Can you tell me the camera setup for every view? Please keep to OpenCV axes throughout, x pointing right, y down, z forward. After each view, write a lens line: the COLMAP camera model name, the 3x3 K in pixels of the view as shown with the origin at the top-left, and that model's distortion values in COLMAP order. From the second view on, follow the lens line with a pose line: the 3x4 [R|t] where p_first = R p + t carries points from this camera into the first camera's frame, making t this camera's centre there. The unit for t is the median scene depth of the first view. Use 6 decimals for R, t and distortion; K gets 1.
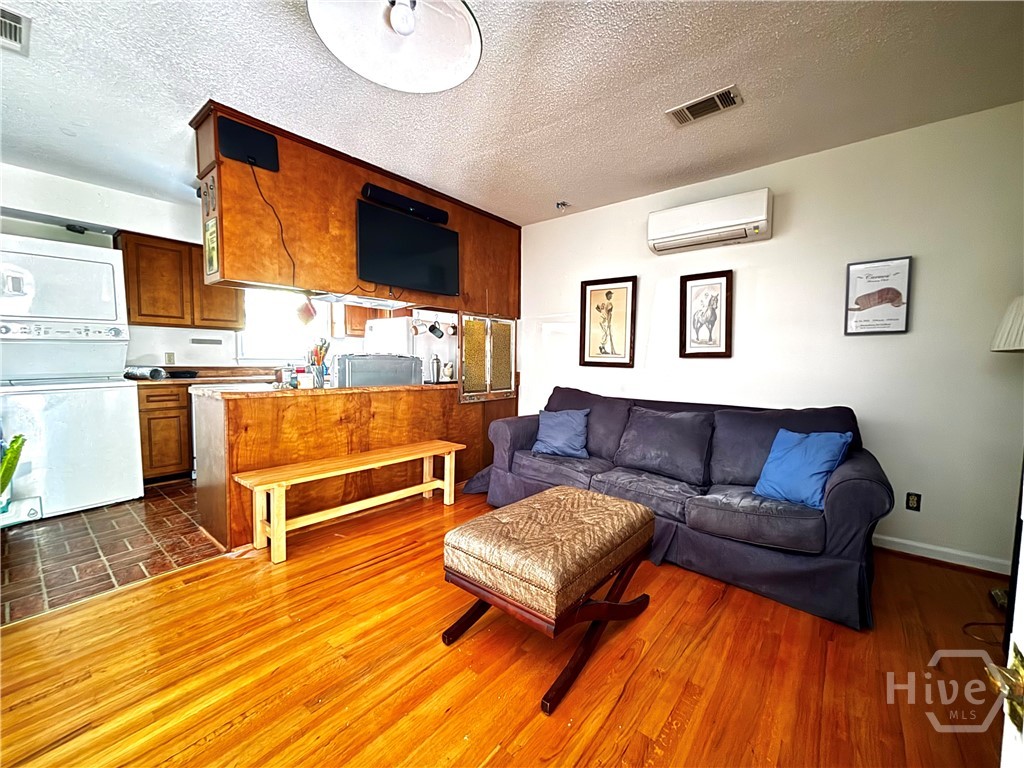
lens RADIAL K [[412.3, 0, 508.9], [0, 412.3, 385.7], [0, 0, 1]] dist [-0.000139, -0.000237]
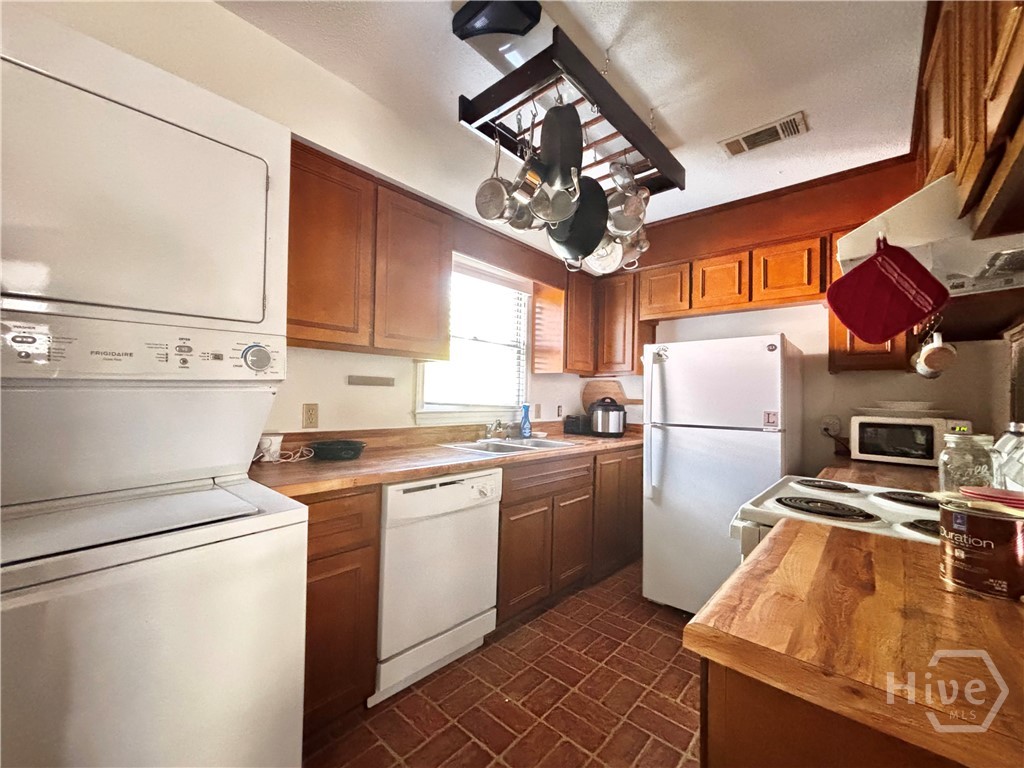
lens RADIAL K [[412.3, 0, 513.9], [0, 412.3, 385.5], [0, 0, 1]] dist [-0.000139, -0.000237]
pose [[0.999682, 0.004030, -0.024884, -0.061705], [-0.006156, 0.996281, -0.085949, -0.006638], [0.024445, 0.086075, 0.995989, 0.056132]]
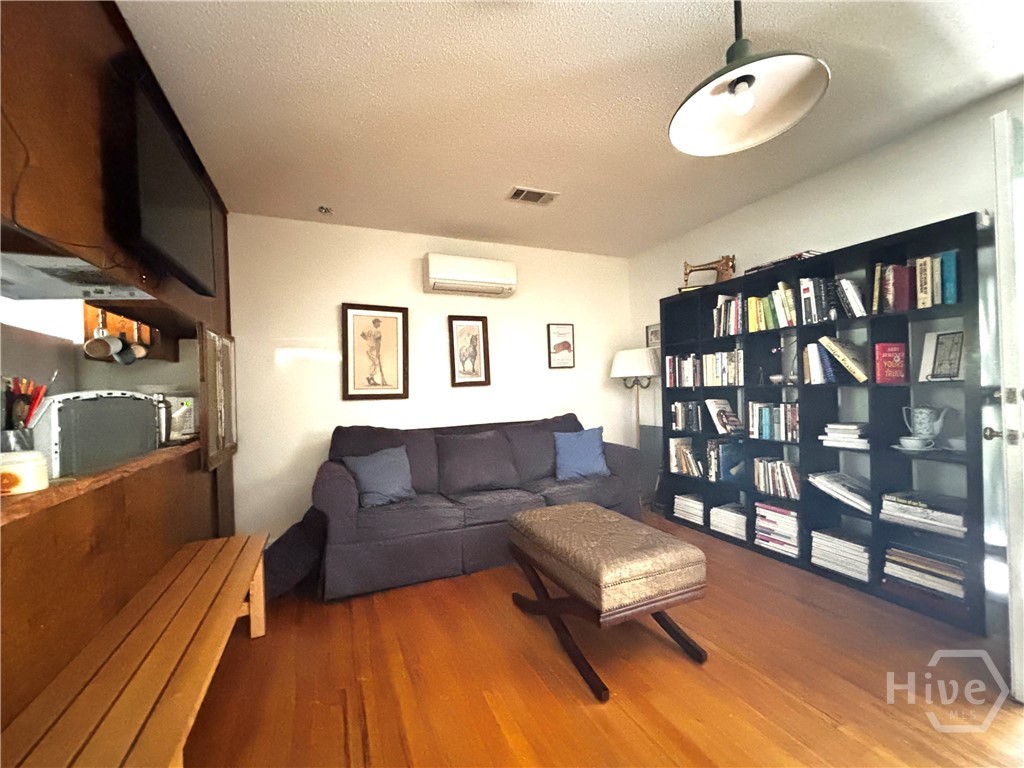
lens RADIAL K [[412.3, 0, 512.8], [0, 412.3, 382.1], [0, 0, 1]] dist [-0.000139, -0.000237]
pose [[0.429677, -0.016691, 0.902828, -0.545970], [0.093220, 0.995307, -0.025965, -0.036924], [-0.898158, 0.095319, 0.429217, 0.379827]]
